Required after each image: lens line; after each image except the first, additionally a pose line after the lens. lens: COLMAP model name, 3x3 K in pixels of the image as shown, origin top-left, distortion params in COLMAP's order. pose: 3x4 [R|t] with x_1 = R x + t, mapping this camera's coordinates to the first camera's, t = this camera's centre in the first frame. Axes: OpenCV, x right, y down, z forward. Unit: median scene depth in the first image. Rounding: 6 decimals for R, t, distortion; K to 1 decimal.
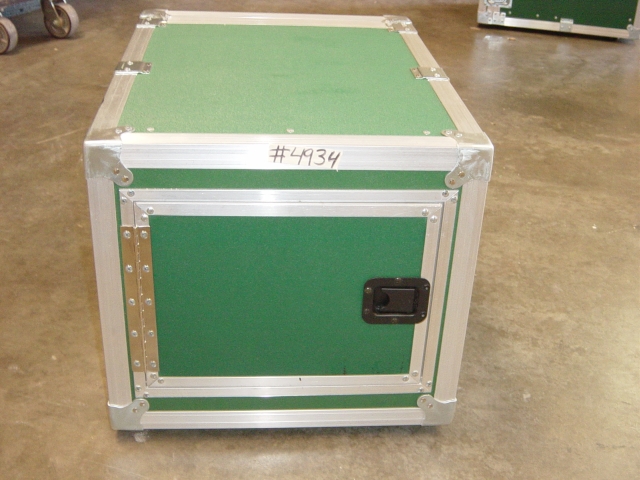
lens RADIAL K [[862.3, 0, 326.1], [0, 862.3, 243.9], [0, 0, 1]] dist [-0.111586, 0.000000]
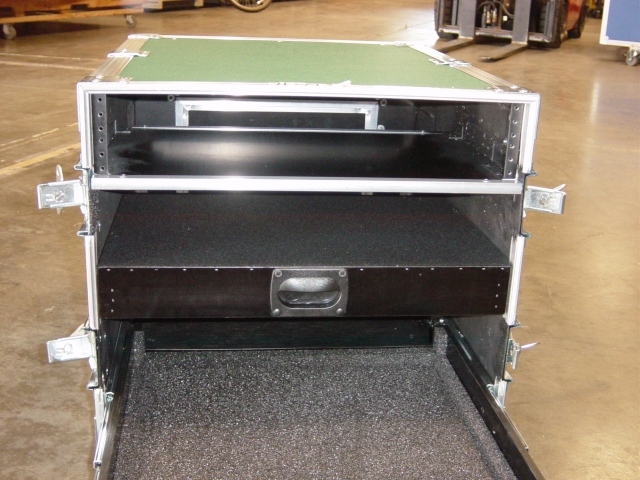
lens RADIAL K [[862.3, 0, 317.0], [0, 862.3, 252.8], [0, 0, 1]] dist [-0.111586, 0.000000]
pose [[-0.995858, -0.073324, -0.053761, -0.039378], [-0.089166, 0.671975, 0.735186, -0.676066], [-0.017781, 0.736935, -0.675730, 1.626245]]
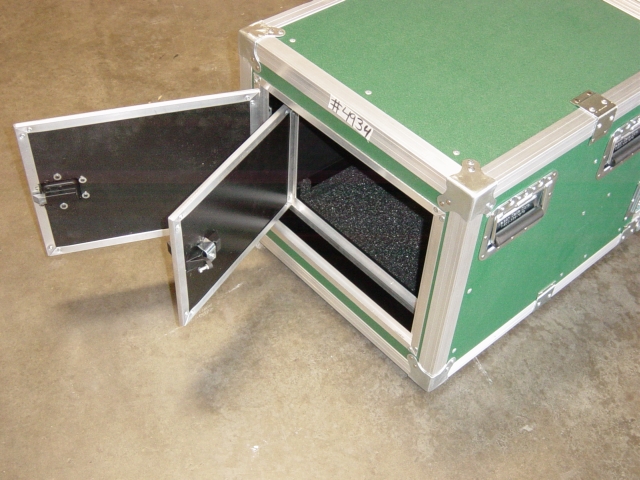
lens RADIAL K [[862.3, 0, 320.3], [0, 862.3, 242.1], [0, 0, 1]] dist [-0.111586, 0.000000]
pose [[0.595676, 0.560163, -0.575663, 0.534883], [-0.399379, 0.828373, 0.392804, -0.300307], [0.696898, -0.004076, 0.717159, 0.092861]]
